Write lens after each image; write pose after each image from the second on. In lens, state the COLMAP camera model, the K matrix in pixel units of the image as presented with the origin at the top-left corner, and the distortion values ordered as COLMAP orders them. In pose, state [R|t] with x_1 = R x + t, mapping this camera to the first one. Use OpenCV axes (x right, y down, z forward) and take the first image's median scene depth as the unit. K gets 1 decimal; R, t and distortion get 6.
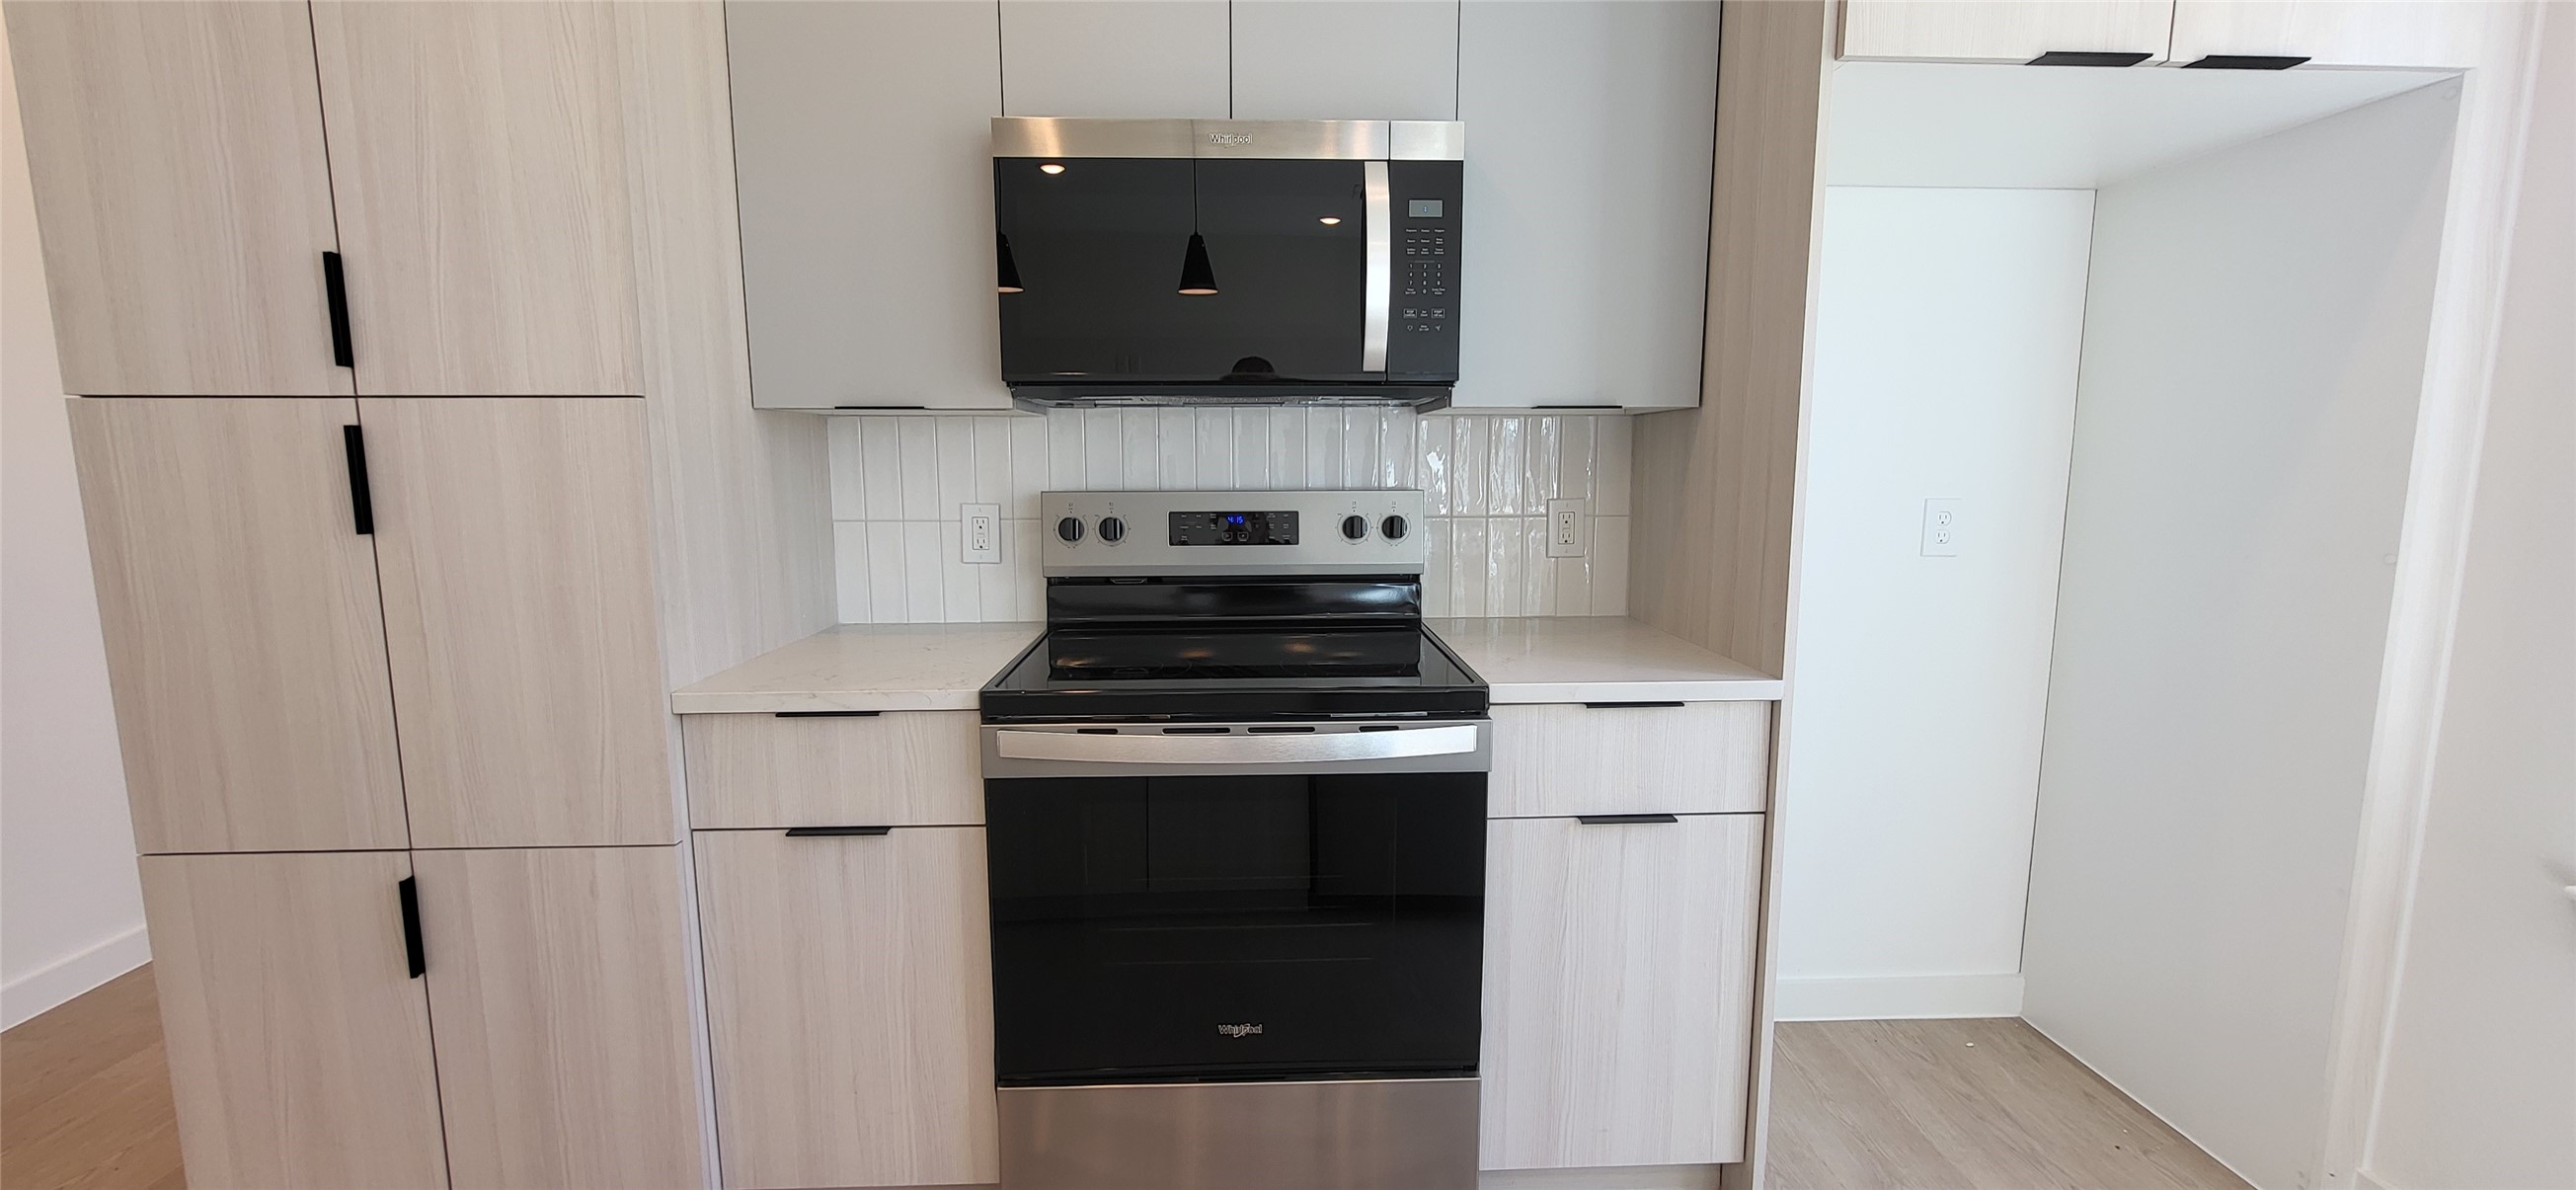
lens RADIAL K [[1019.1, 0, 1275.6], [0, 1019.1, 590.0], [0, 0, 1]] dist [0.000296, 0.000284]
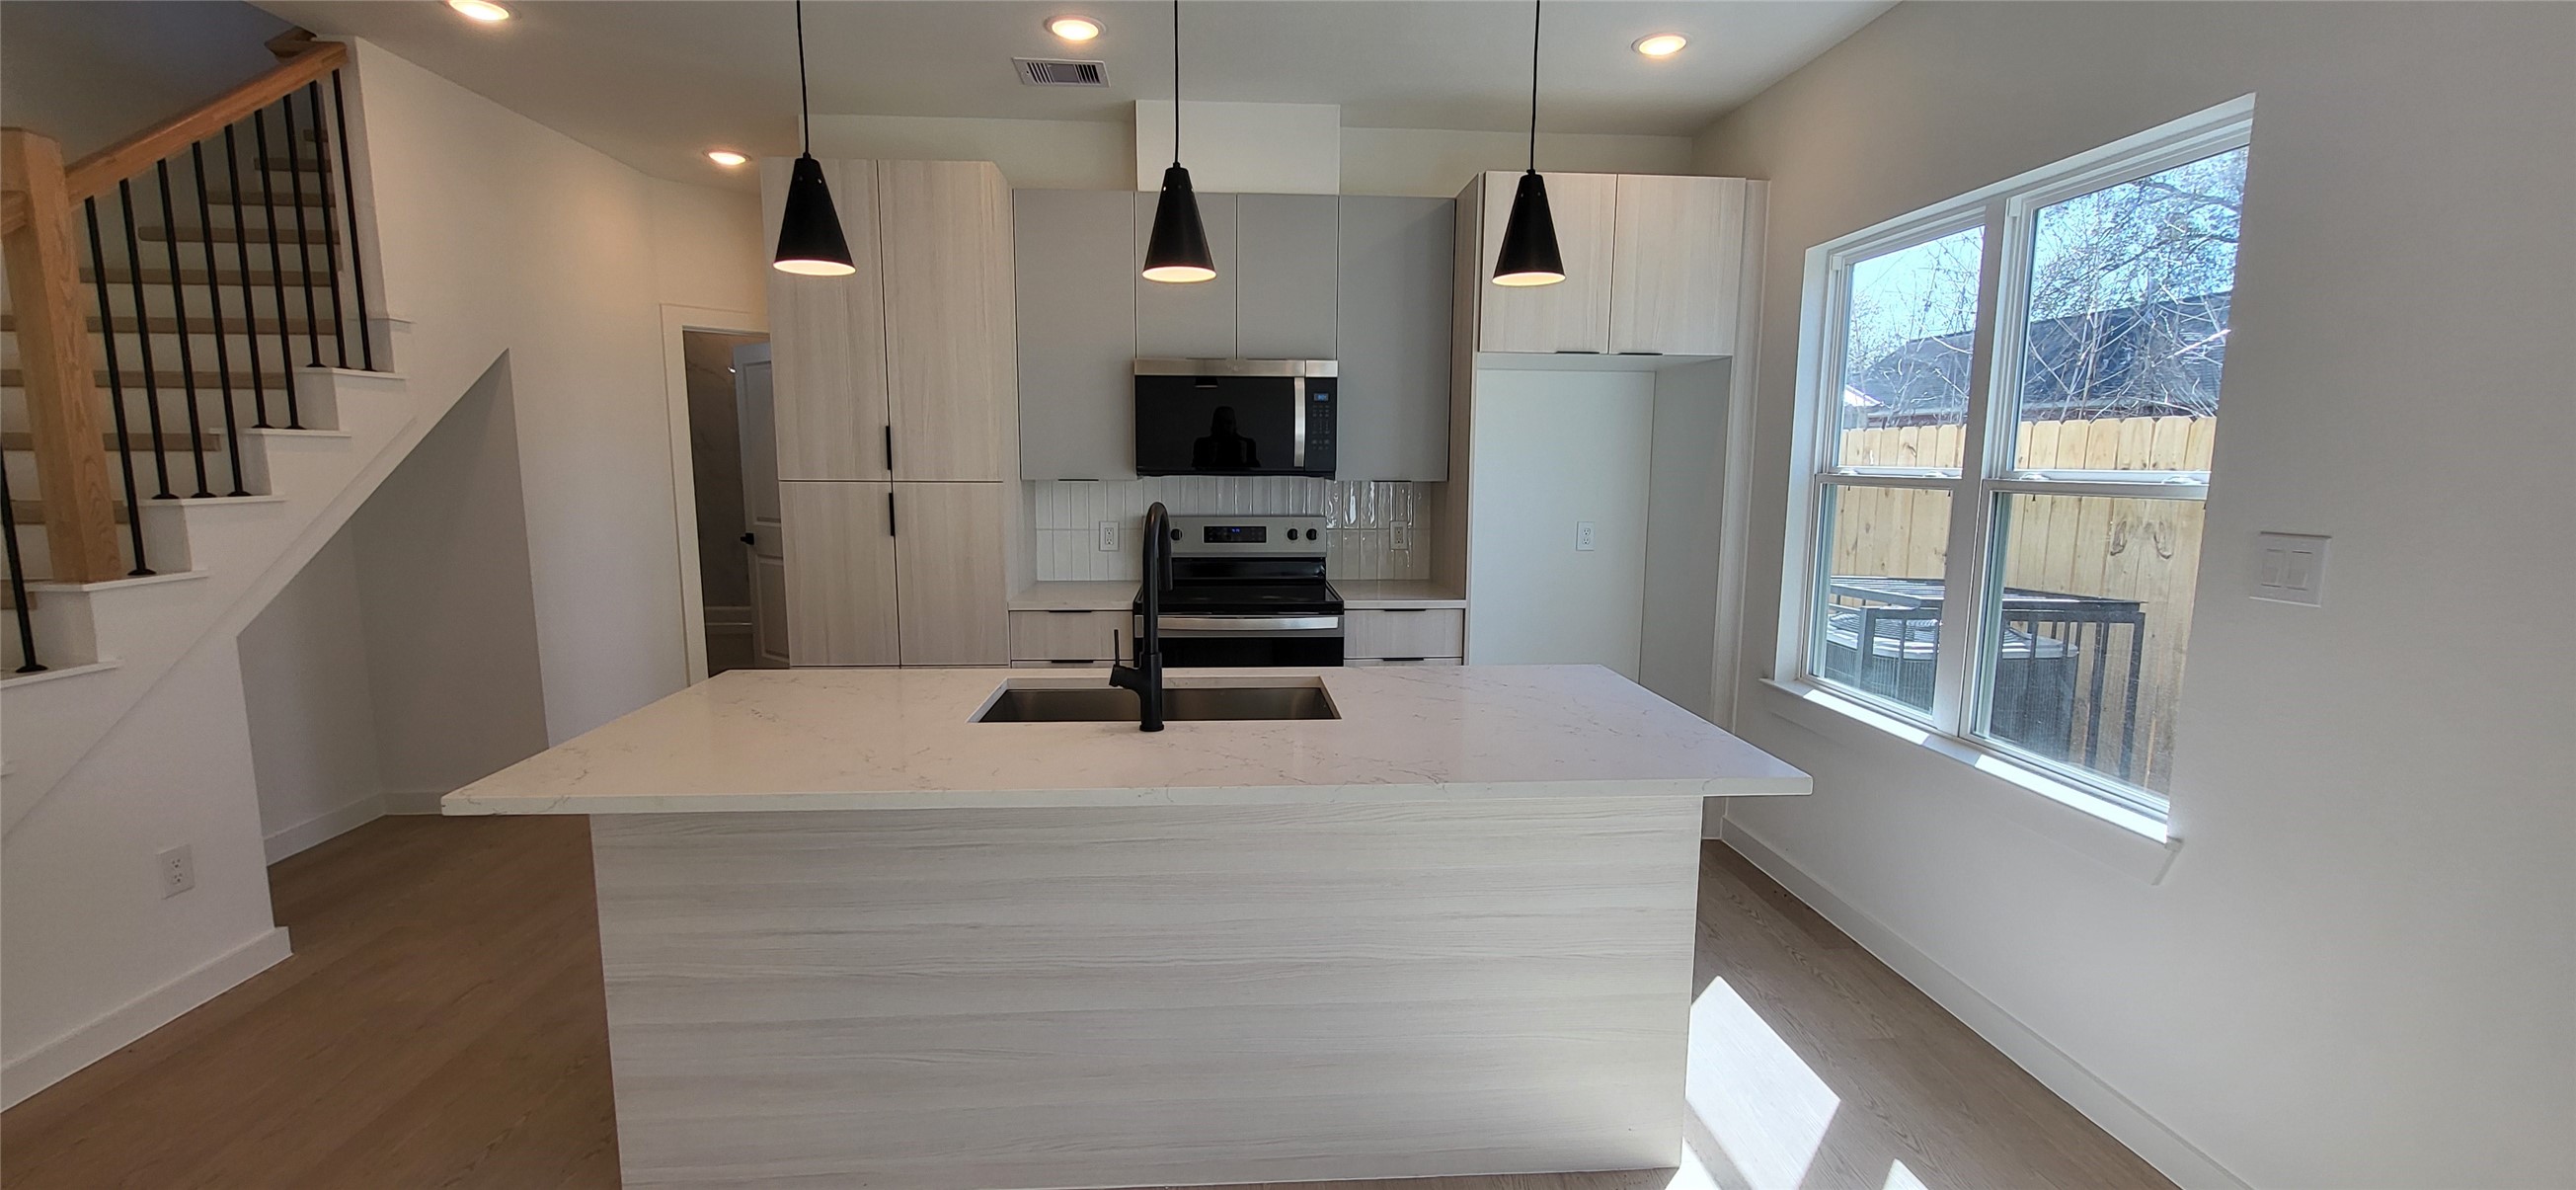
lens RADIAL K [[1019.1, 0, 1275.6], [0, 1019.1, 590.0], [0, 0, 1]] dist [0.000296, 0.000284]
pose [[0.999709, 0.005407, 0.023512, -0.007547], [-0.005420, 0.999985, 0.000499, 0.061122], [-0.023509, -0.000626, 0.999723, -1.290317]]
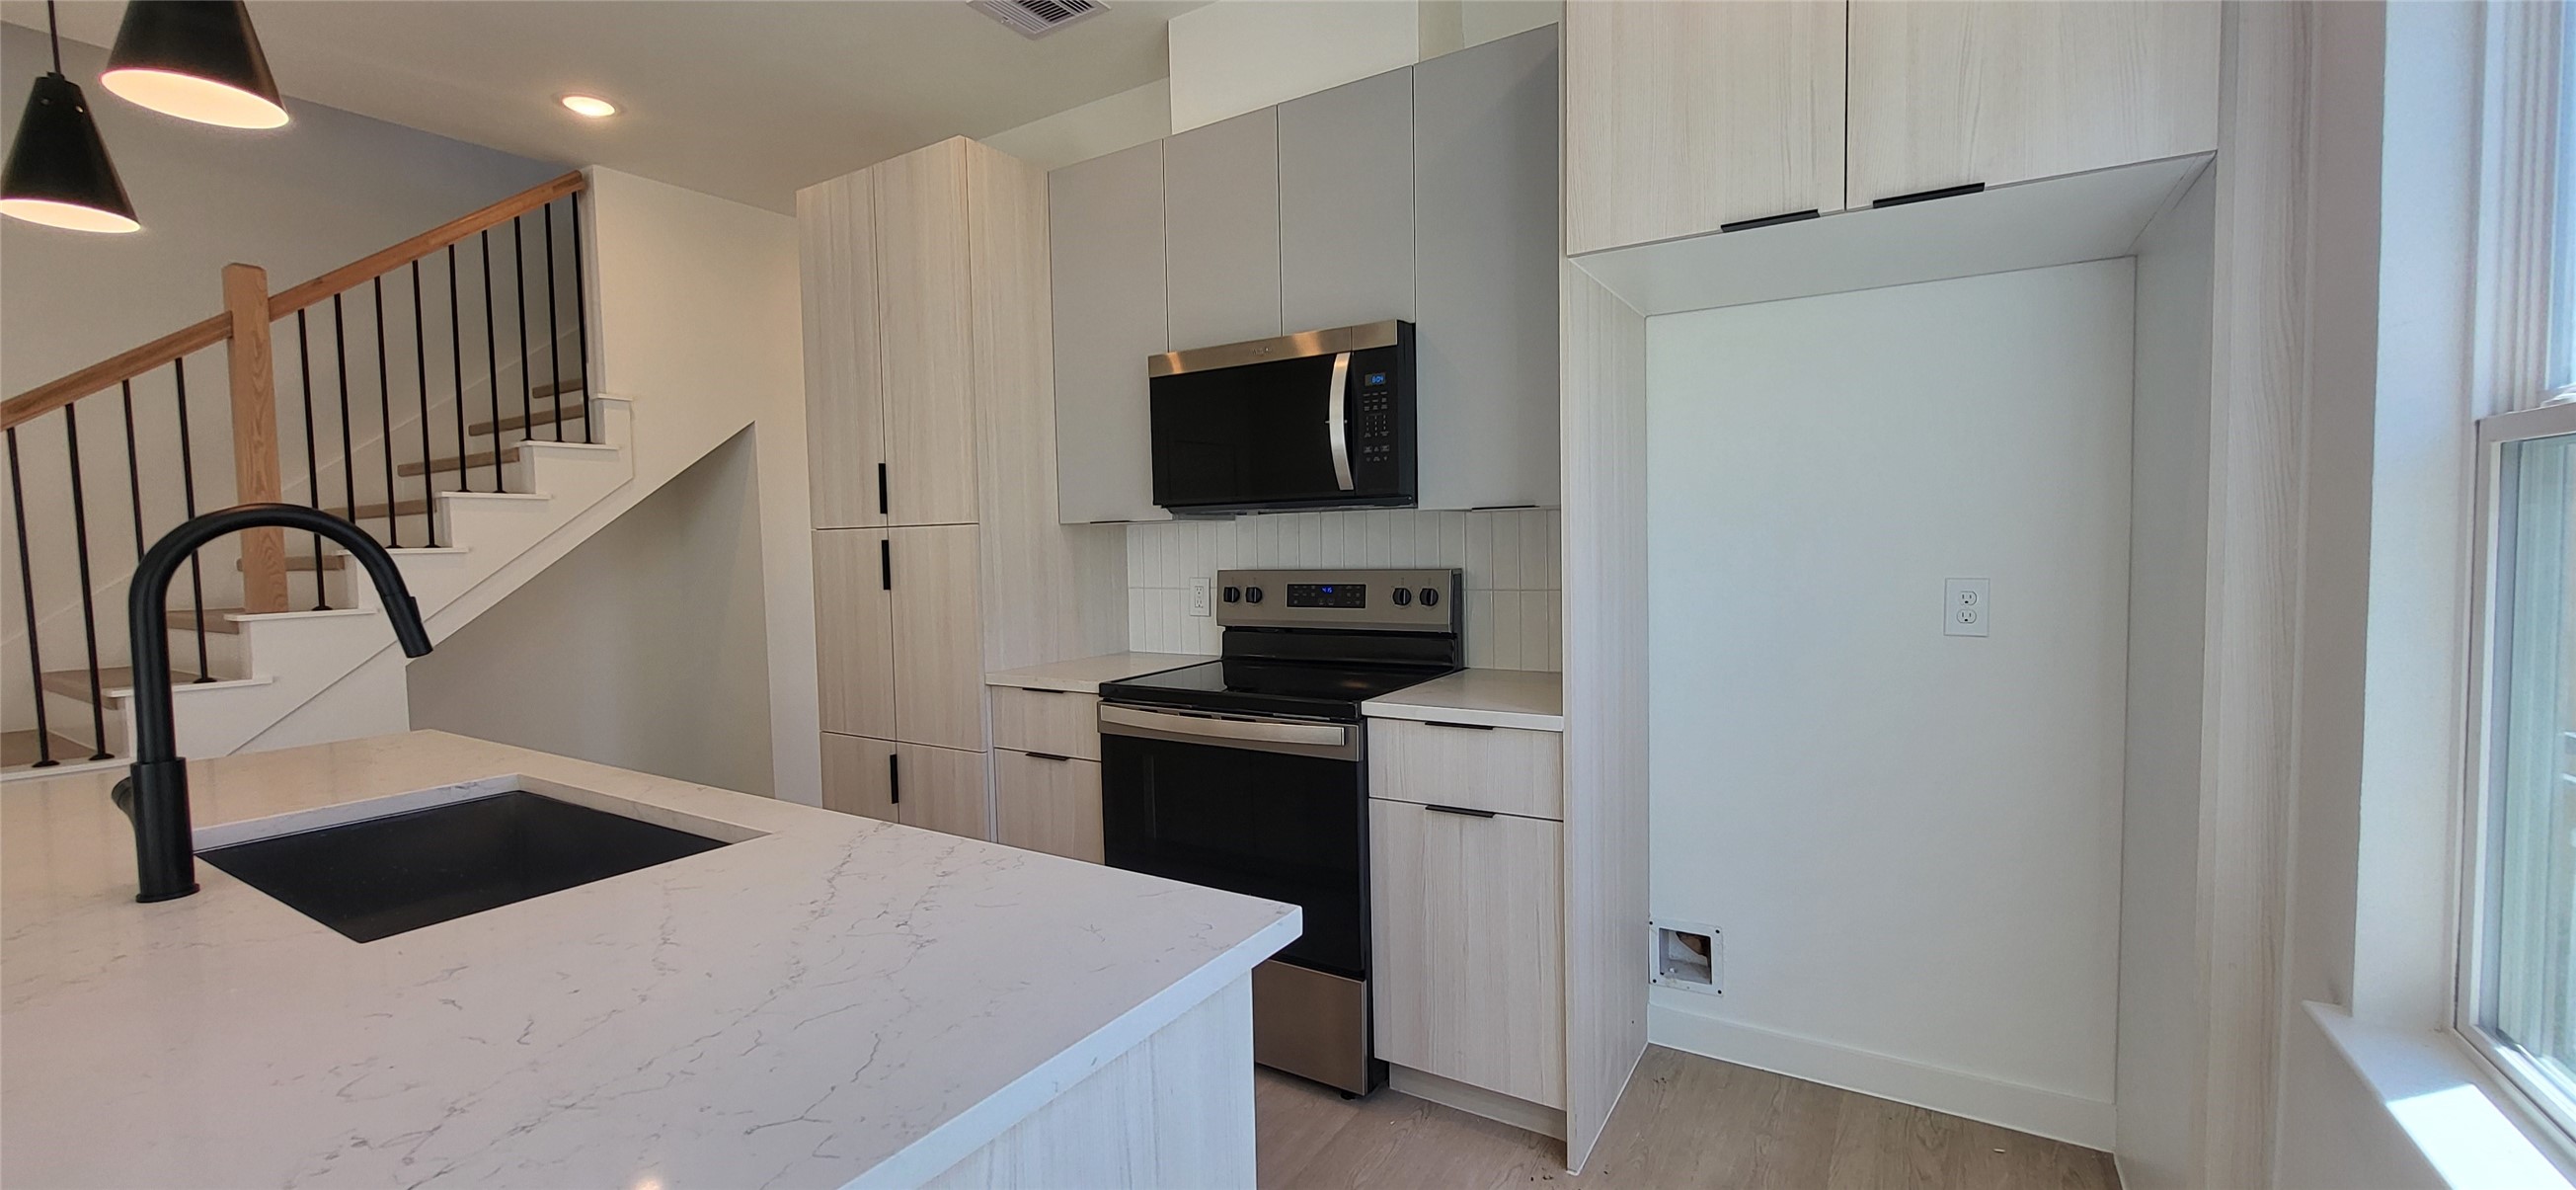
lens RADIAL K [[1019.1, 0, 1275.6], [0, 1019.1, 590.0], [0, 0, 1]] dist [0.000296, 0.000284]
pose [[0.823623, 0.012473, -0.567000, 0.855796], [-0.055388, 0.996748, -0.058530, 0.023032], [0.564426, 0.079611, 0.821636, -0.263273]]
